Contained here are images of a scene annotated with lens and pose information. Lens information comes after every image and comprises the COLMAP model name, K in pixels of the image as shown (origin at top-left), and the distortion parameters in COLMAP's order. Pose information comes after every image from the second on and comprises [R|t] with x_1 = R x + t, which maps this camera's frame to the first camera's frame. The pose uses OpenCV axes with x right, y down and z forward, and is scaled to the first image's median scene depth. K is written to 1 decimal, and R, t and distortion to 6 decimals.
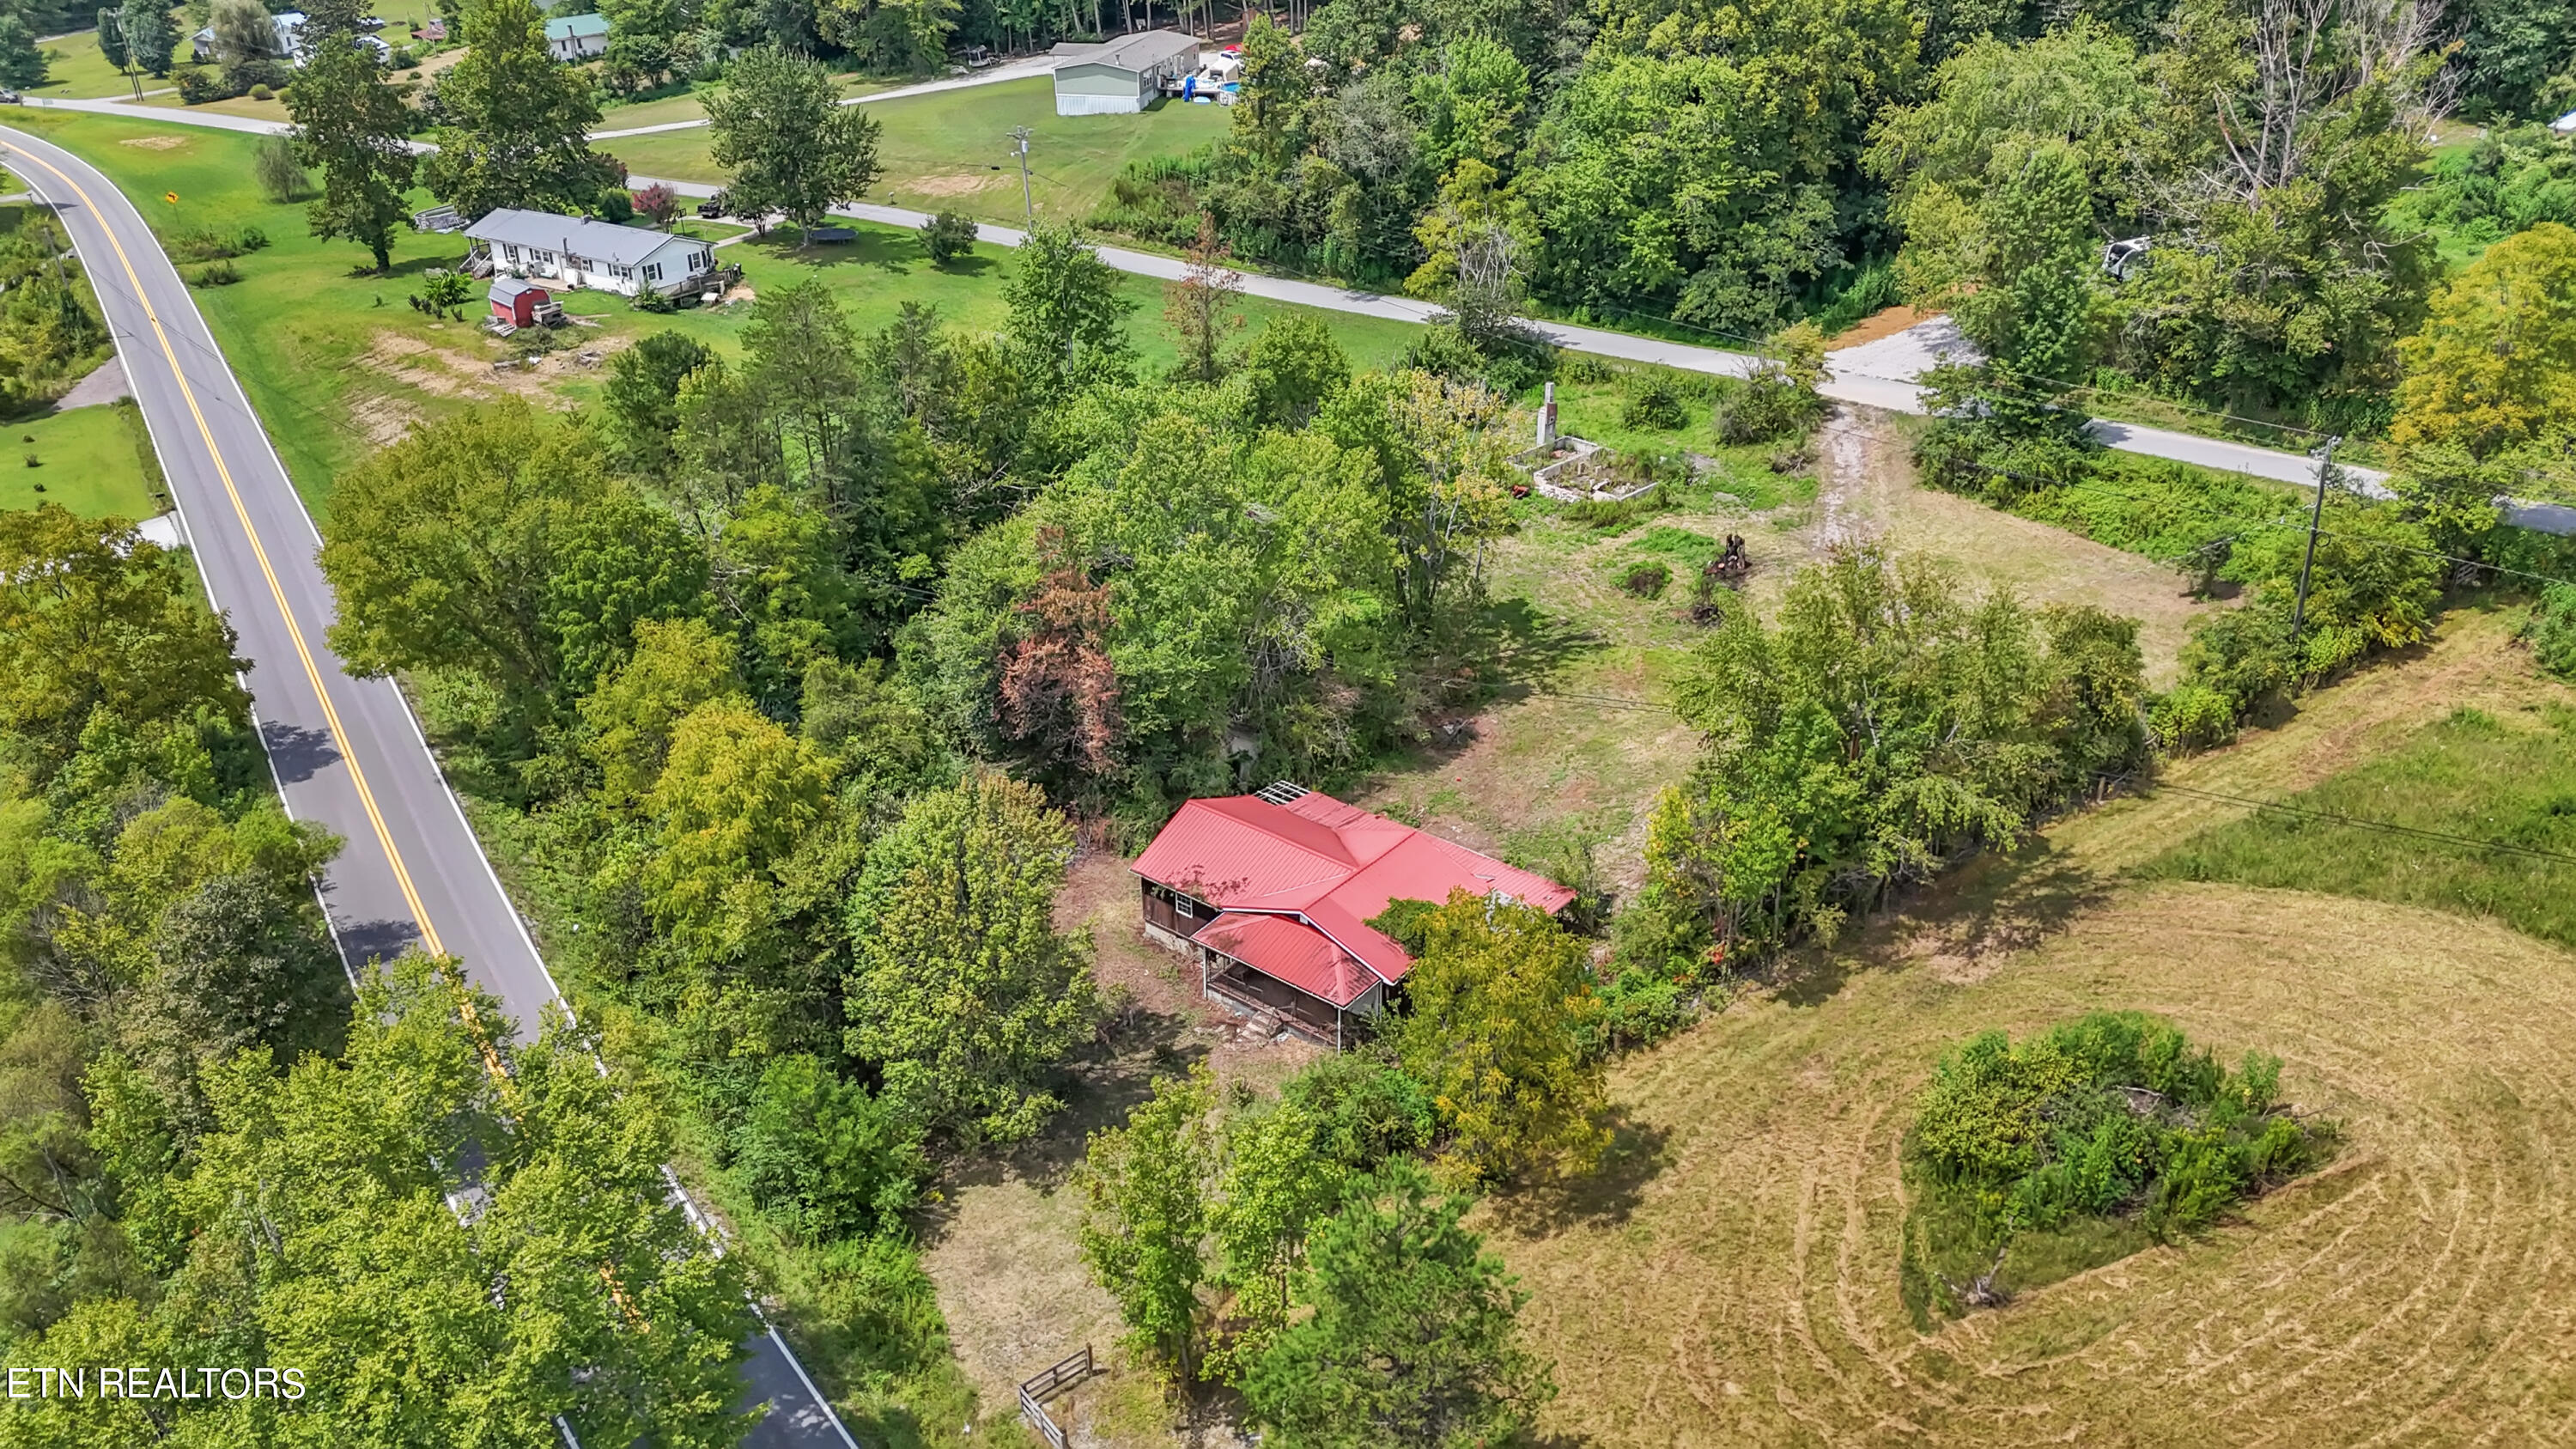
lens RADIAL K [[1920.2, 0, 1284.1], [0, 1920.2, 725.8], [0, 0, 1]] dist [0.062191, -0.026480]
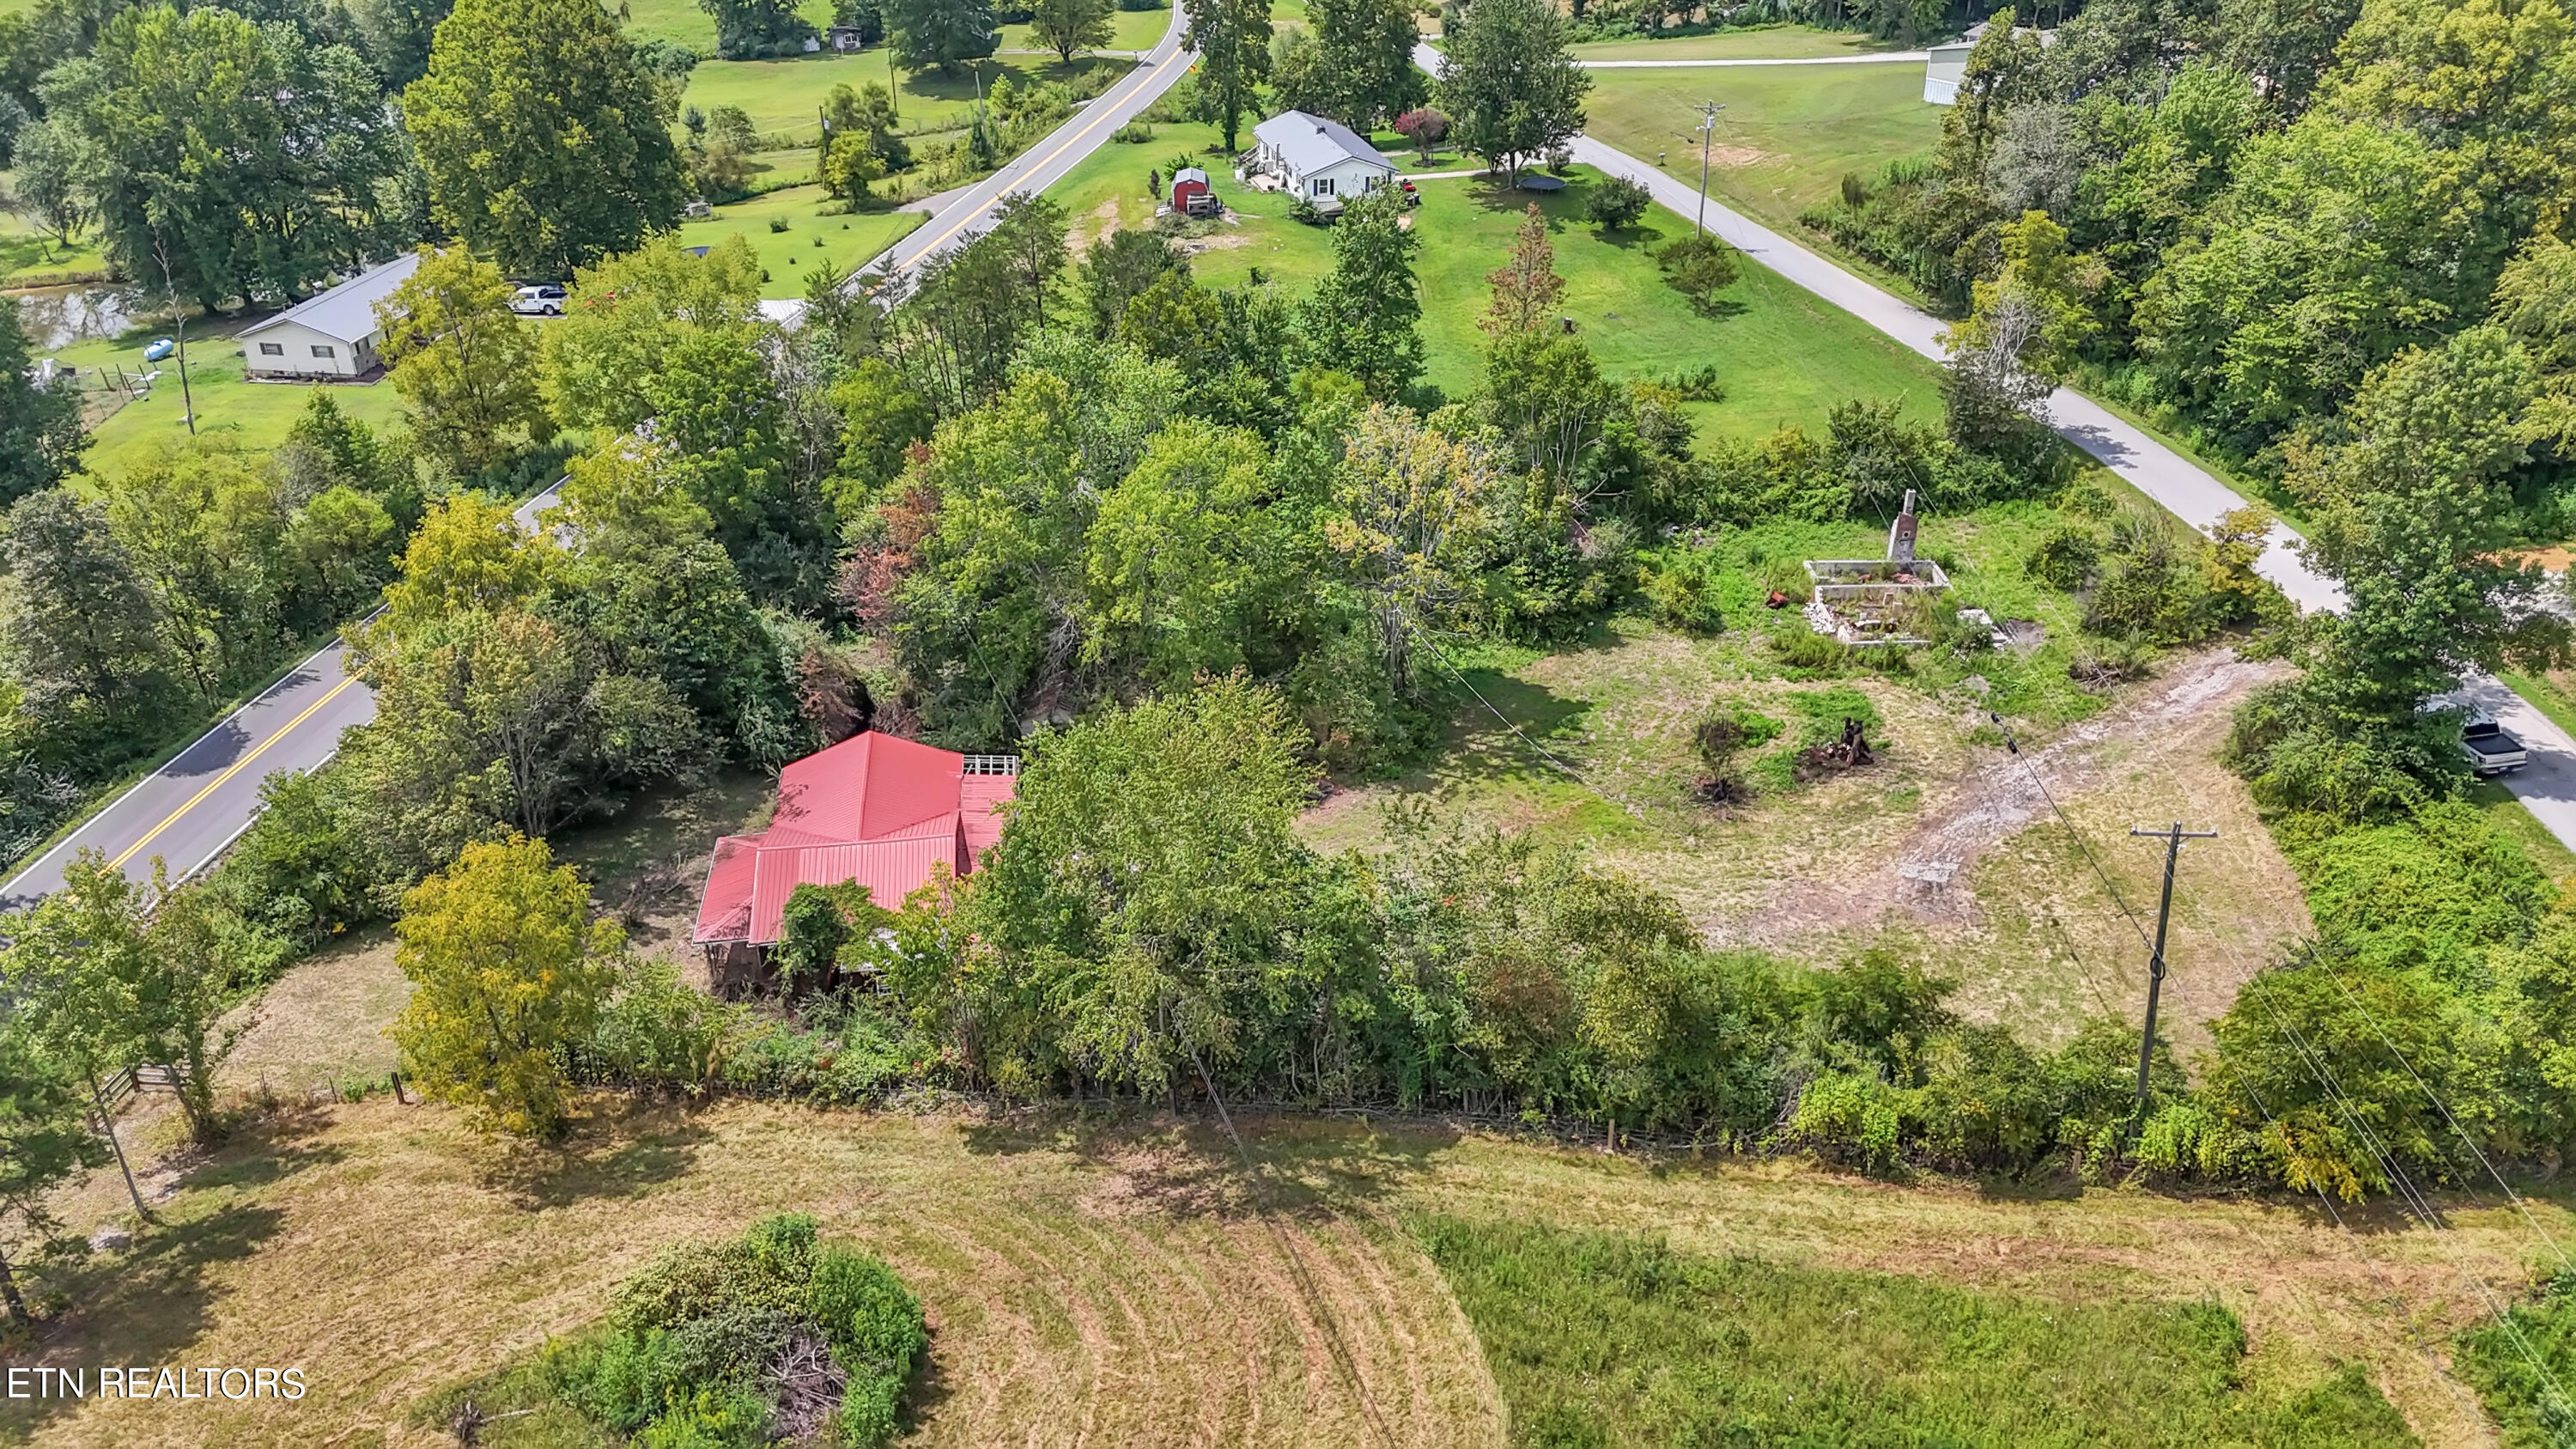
lens RADIAL K [[1920.2, 0, 1288.6], [0, 1920.2, 729.0], [0, 0, 1]] dist [0.062191, -0.026480]
pose [[0.716406, 0.341530, -0.608375, 0.412611], [-0.322646, 0.935326, 0.145135, -0.101694], [0.618597, 0.092314, 0.780266, 0.181991]]
